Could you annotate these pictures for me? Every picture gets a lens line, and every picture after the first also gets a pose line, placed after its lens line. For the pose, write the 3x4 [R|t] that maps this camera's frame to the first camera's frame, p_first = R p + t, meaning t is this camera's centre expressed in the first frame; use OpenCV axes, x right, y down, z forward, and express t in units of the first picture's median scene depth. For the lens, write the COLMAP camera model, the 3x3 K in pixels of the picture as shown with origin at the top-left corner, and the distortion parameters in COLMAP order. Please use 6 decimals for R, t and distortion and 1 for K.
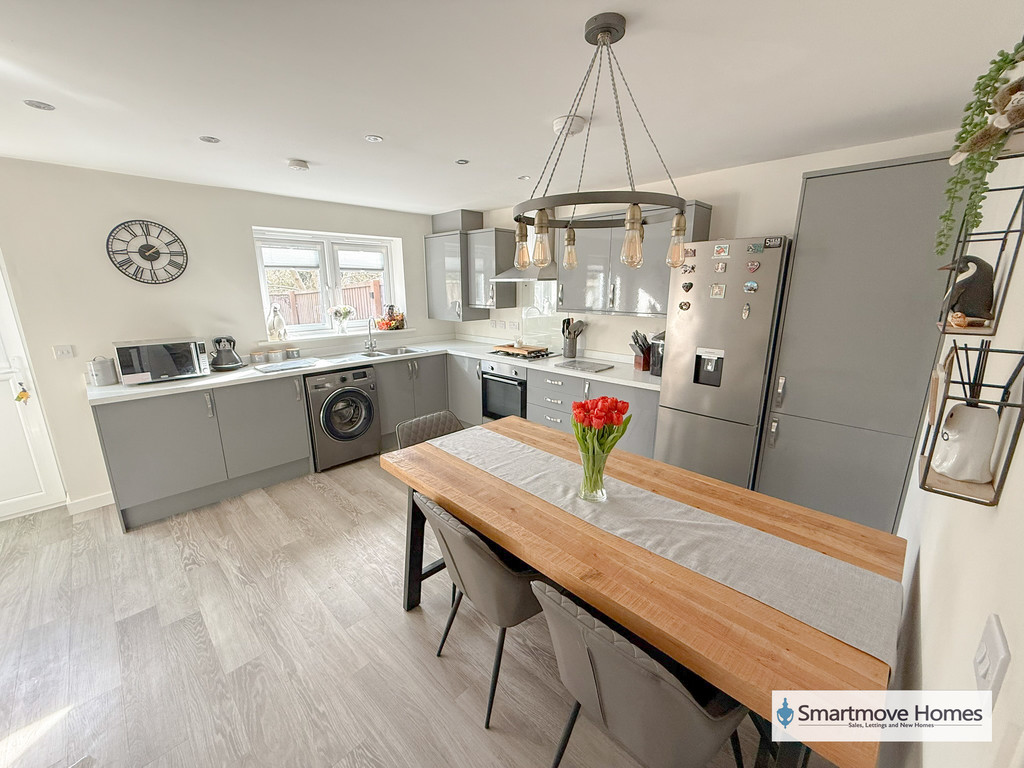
lens RADIAL K [[407.1, 0, 507.8], [0, 407.1, 382.8], [0, 0, 1]] dist [0.000241, 0.000154]
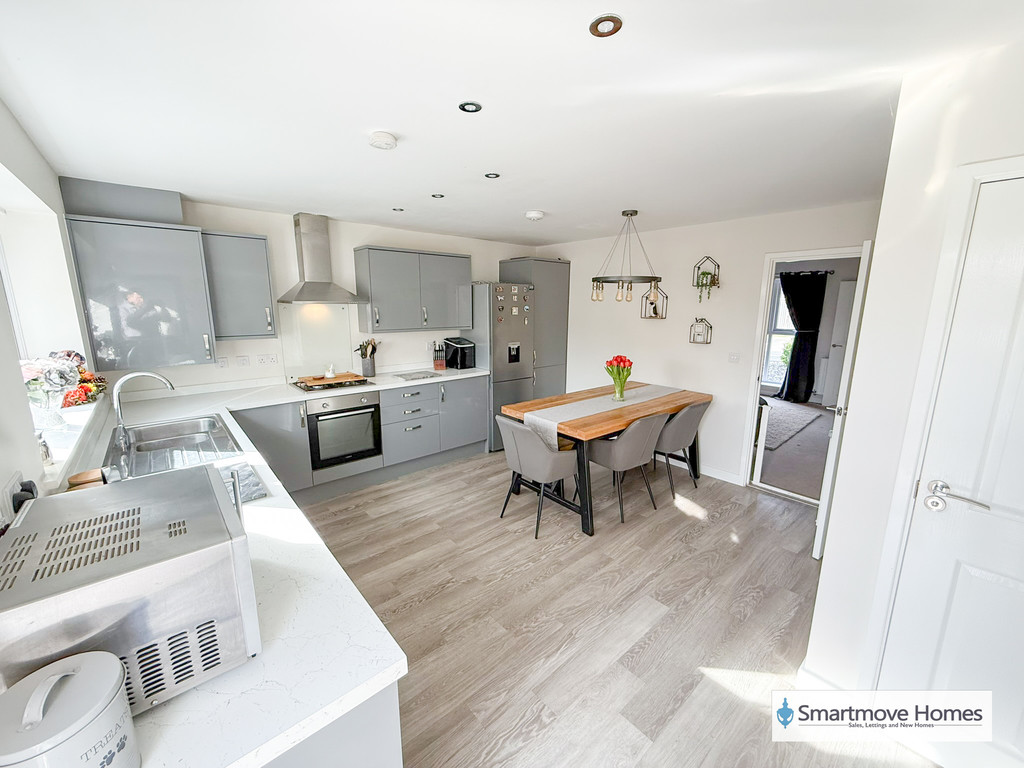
lens RADIAL K [[407.1, 0, 507.8], [0, 407.1, 382.8], [0, 0, 1]] dist [0.000241, 0.000154]
pose [[0.086559, -0.186112, 0.978708, -1.624352], [0.232714, 0.958995, 0.161781, -0.259578], [-0.968686, 0.213755, 0.126320, 1.028210]]
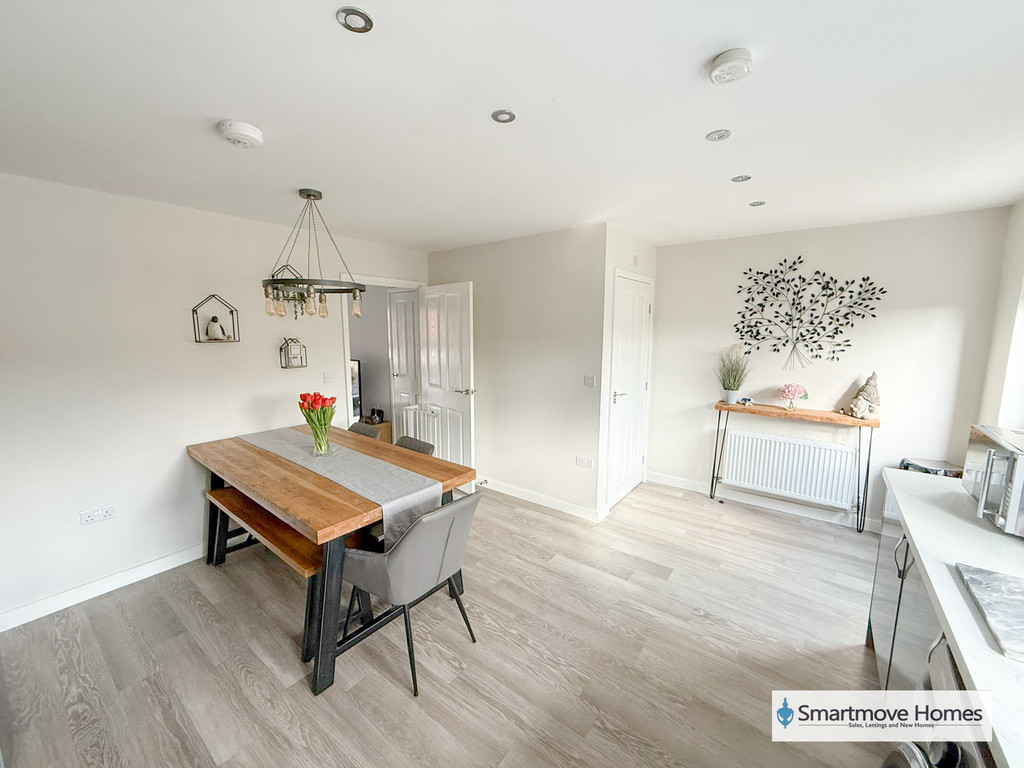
lens RADIAL K [[407.1, 0, 507.8], [0, 407.1, 382.8], [0, 0, 1]] dist [0.000241, 0.000154]
pose [[-0.992928, 0.019958, -0.117026, -0.268852], [-0.024736, 0.929348, 0.368375, -0.476709], [0.116110, 0.368664, -0.922283, 1.965564]]
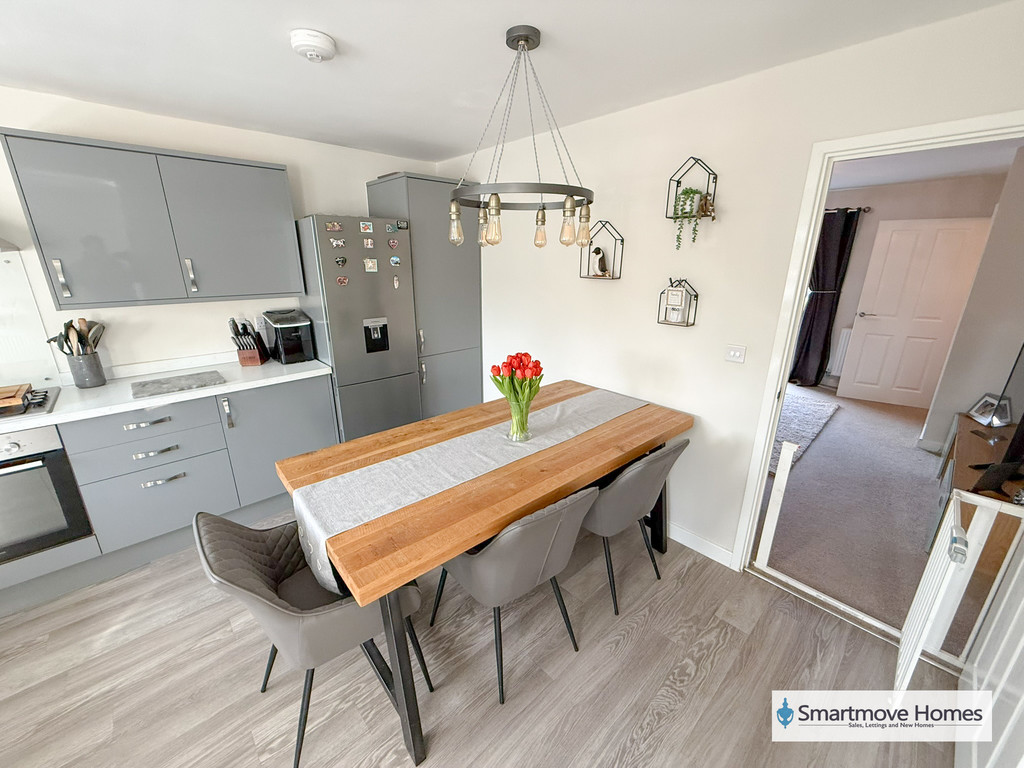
lens RADIAL K [[409.0, 0, 509.1], [0, 409.0, 382.9], [0, 0, 1]] dist [0.001127, 0.000073]
pose [[0.056325, -0.292353, 0.954650, -0.722958], [0.234185, 0.933362, 0.272017, -0.168726], [-0.970559, 0.208244, 0.121037, 0.678178]]
